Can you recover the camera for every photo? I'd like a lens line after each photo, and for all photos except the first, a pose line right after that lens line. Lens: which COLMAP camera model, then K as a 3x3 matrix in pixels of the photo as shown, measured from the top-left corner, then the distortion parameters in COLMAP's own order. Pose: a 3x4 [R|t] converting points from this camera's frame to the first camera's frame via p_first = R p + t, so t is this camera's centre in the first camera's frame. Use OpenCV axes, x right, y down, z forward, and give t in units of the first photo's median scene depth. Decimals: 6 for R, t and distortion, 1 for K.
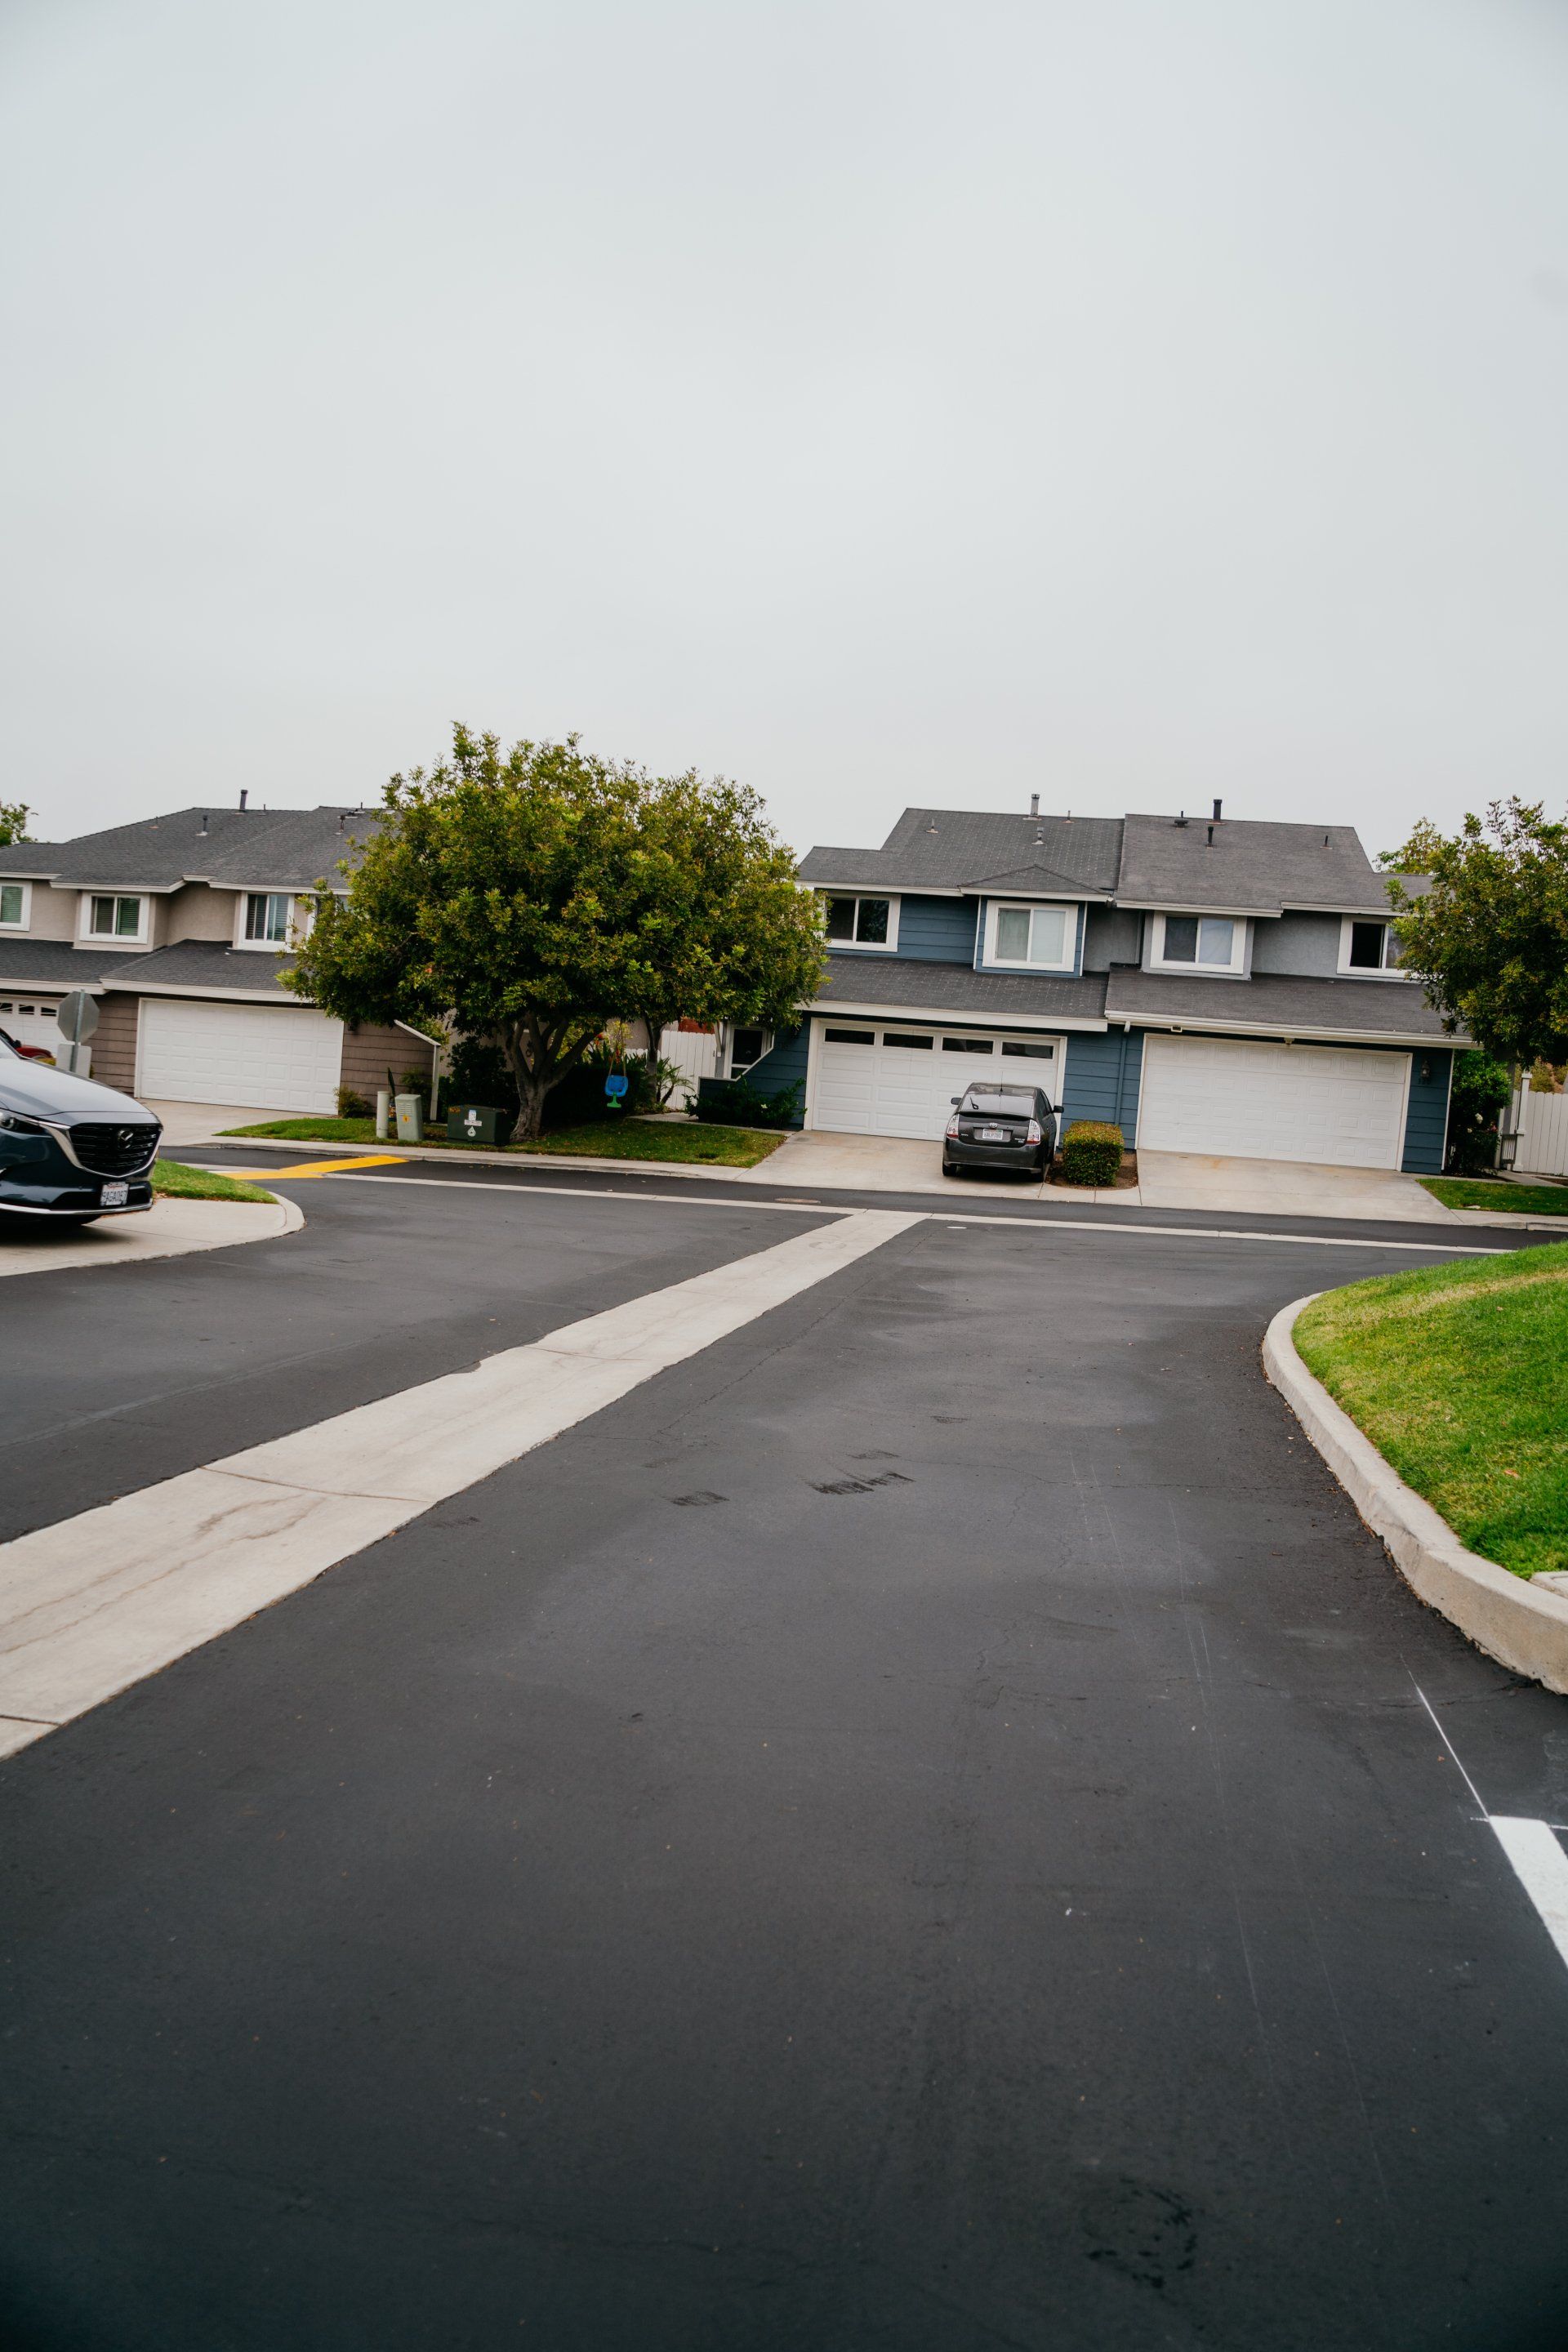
lens RADIAL K [[1627.0, 0, 804.0], [0, 1627.0, 1190.1], [0, 0, 1]] dist [-0.142927, 0.080573]
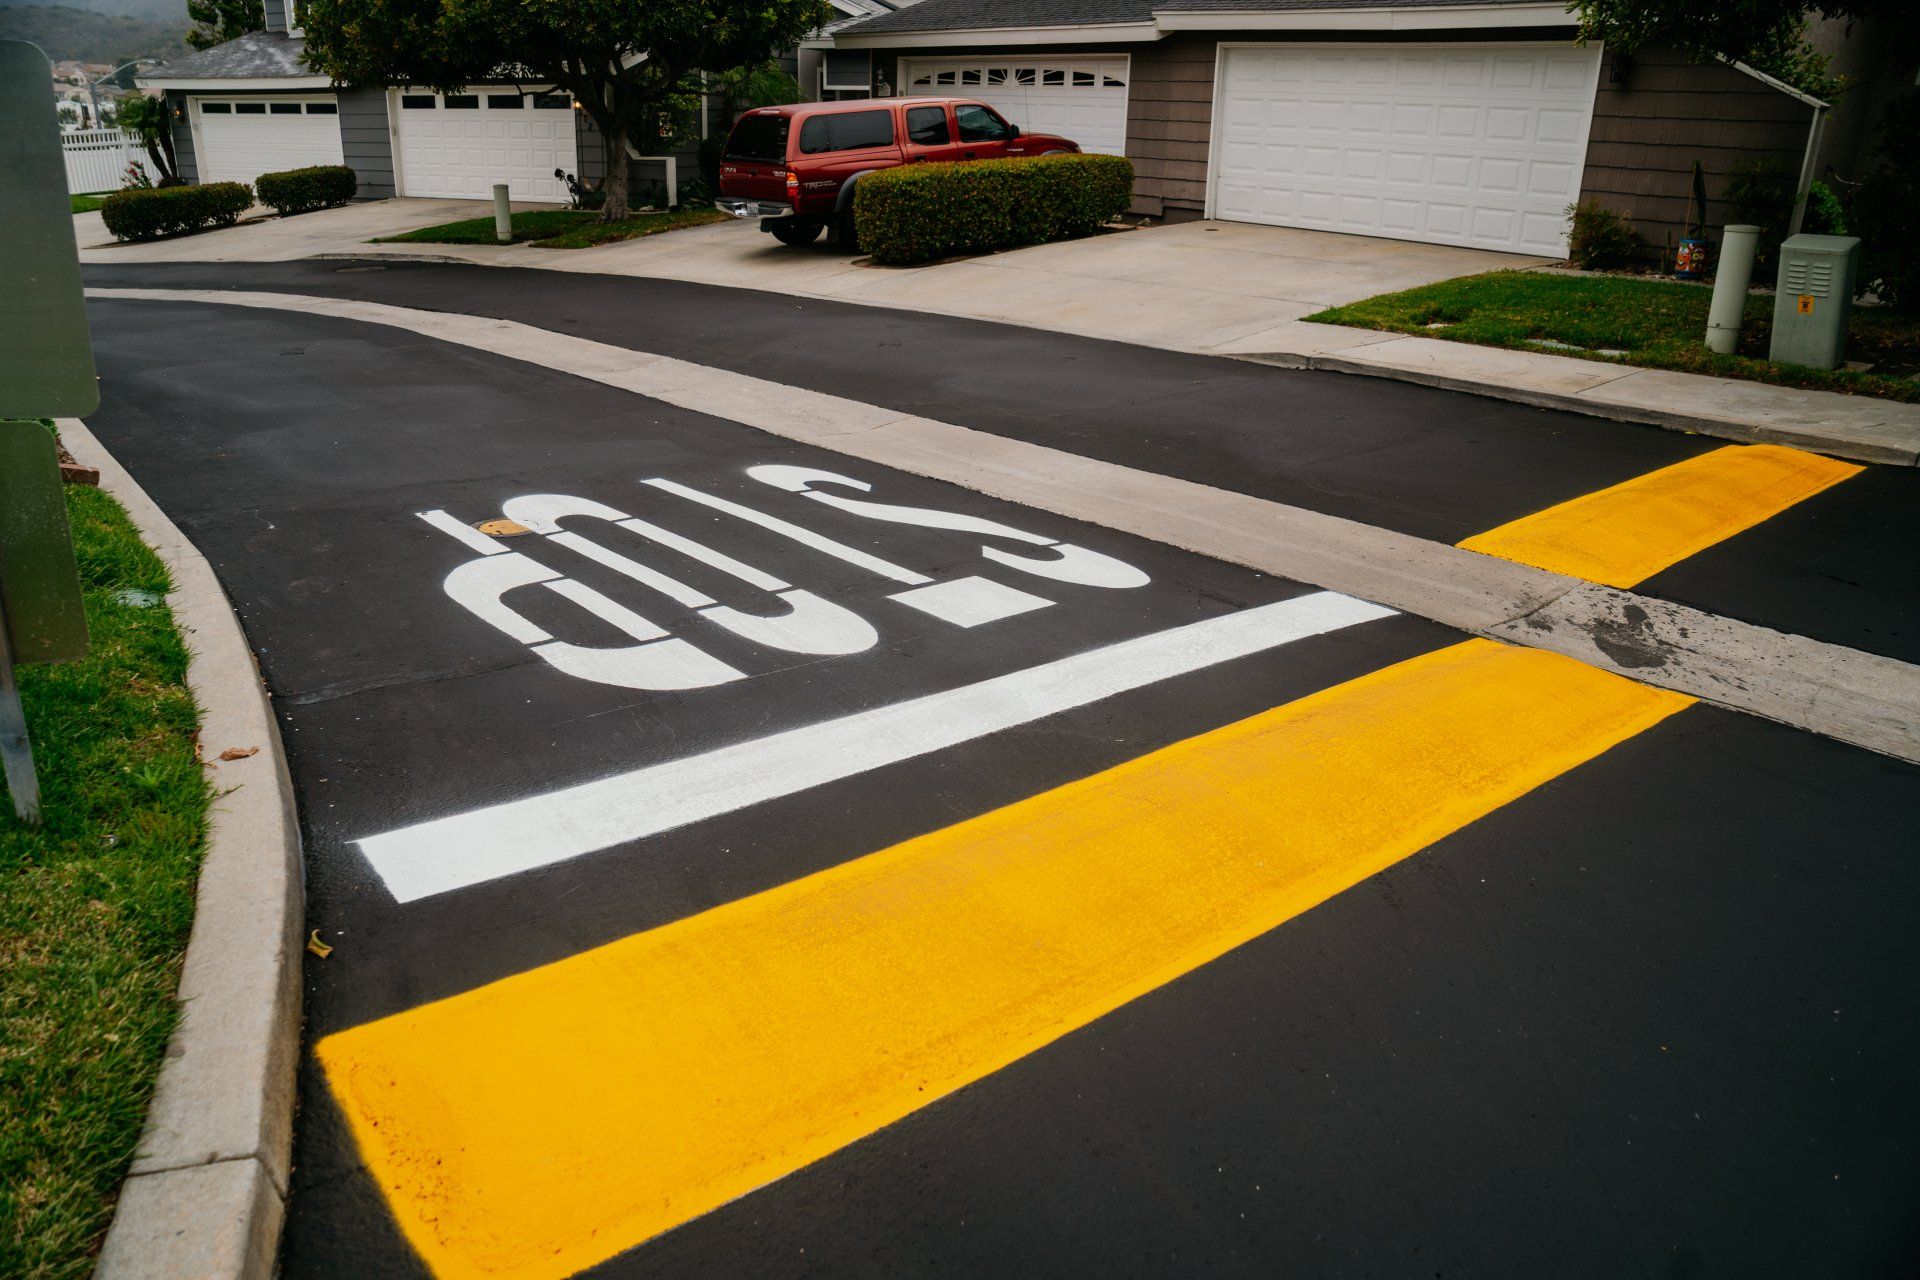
lens RADIAL K [[1328.1, 0, 948.8], [0, 1328.1, 637.0], [0, 0, 1]] dist [-0.142927, 0.080573]
pose [[0.788036, 0.170840, -0.591450, -0.170079], [-0.003489, 0.961948, 0.273210, -0.038108], [0.615620, -0.213236, 0.758646, 0.504192]]
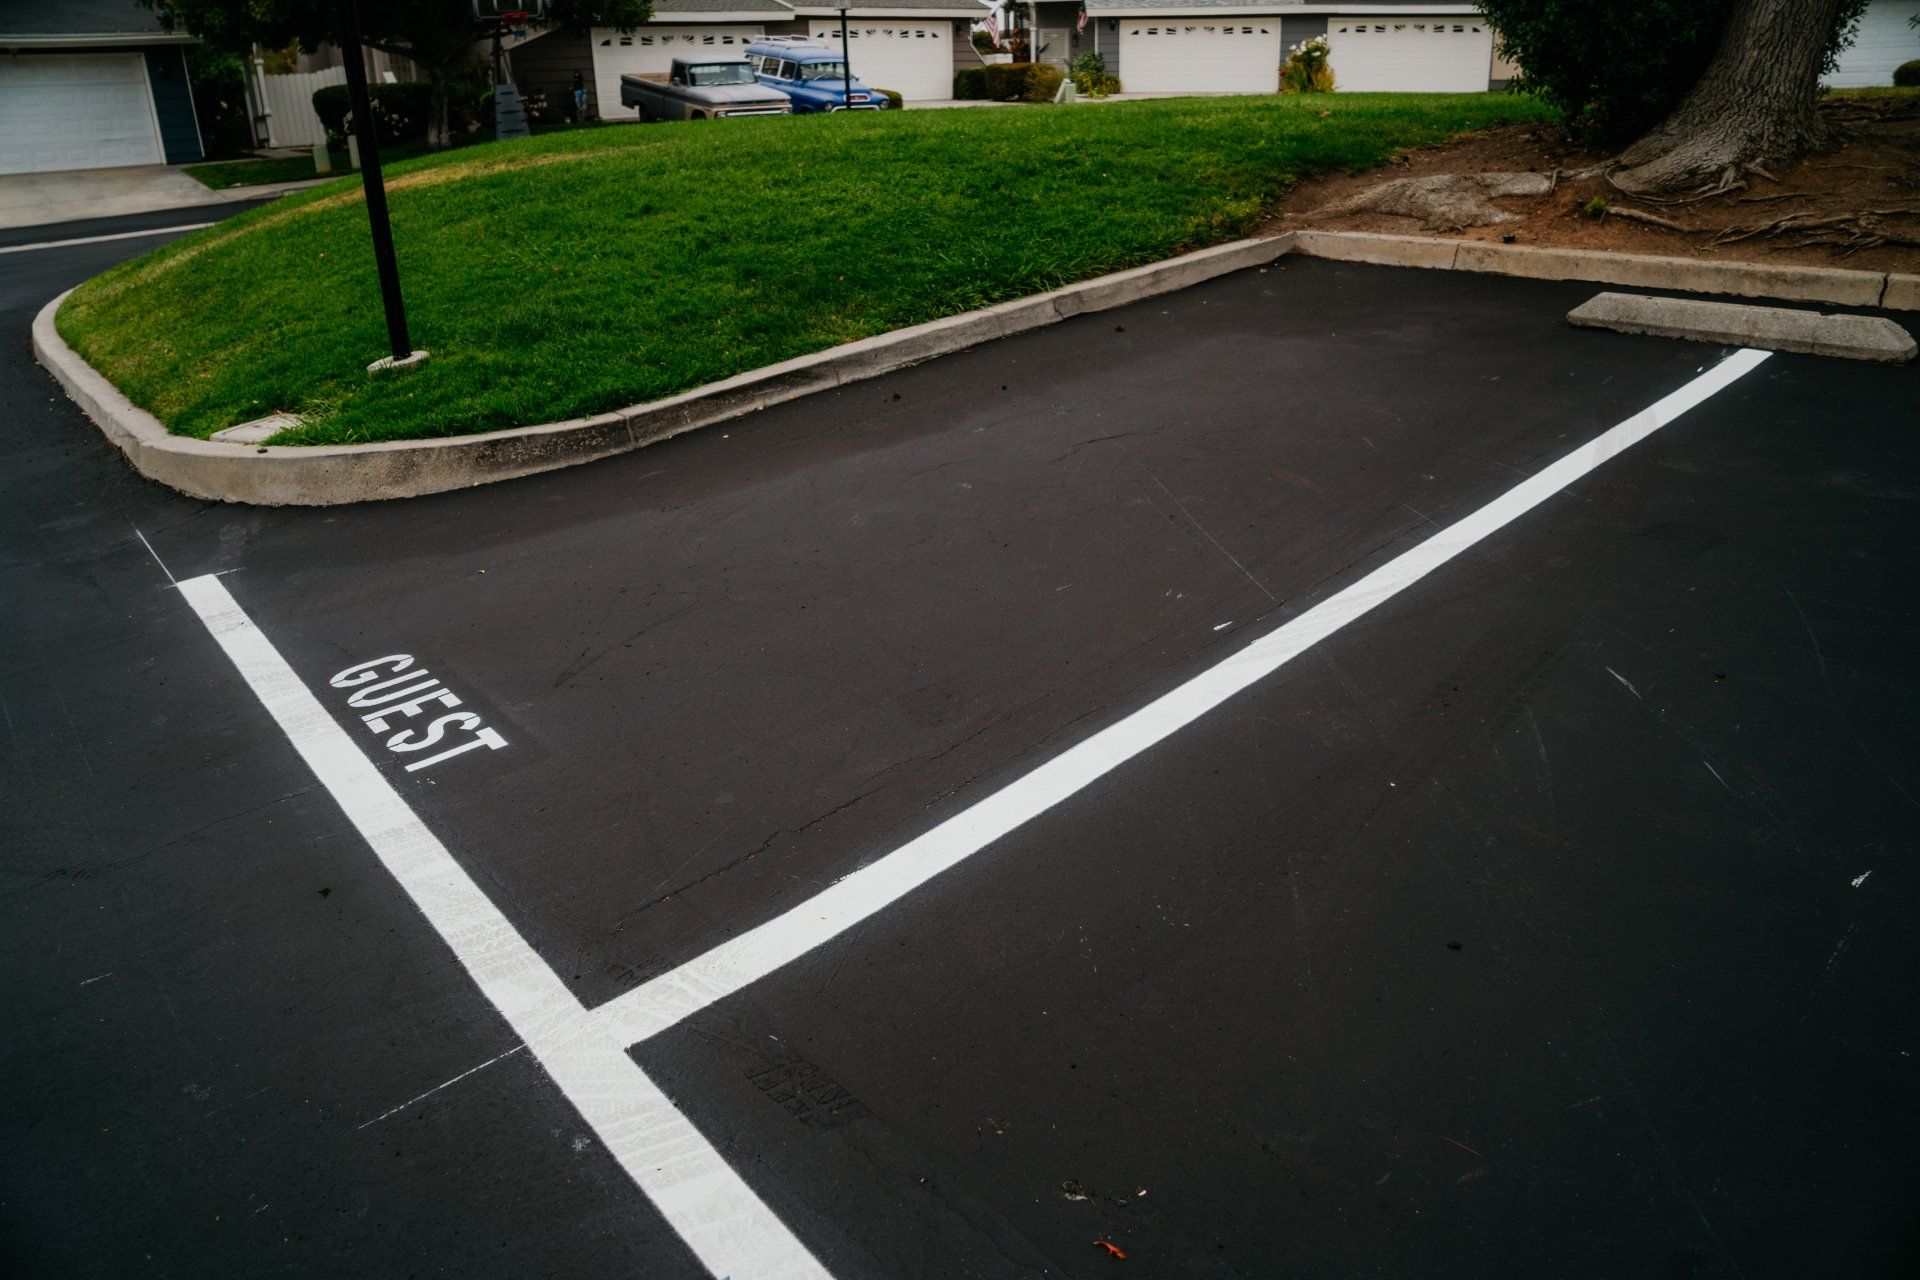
lens RADIAL K [[1328.1, 0, 952.8], [0, 1328.1, 645.7], [0, 0, 1]] dist [-0.142927, 0.080573]
pose [[0.642624, -0.384452, 0.662745, 0.043736], [0.123806, 0.905735, 0.405360, 0.025027], [-0.756113, -0.178442, 0.629645, -0.224136]]
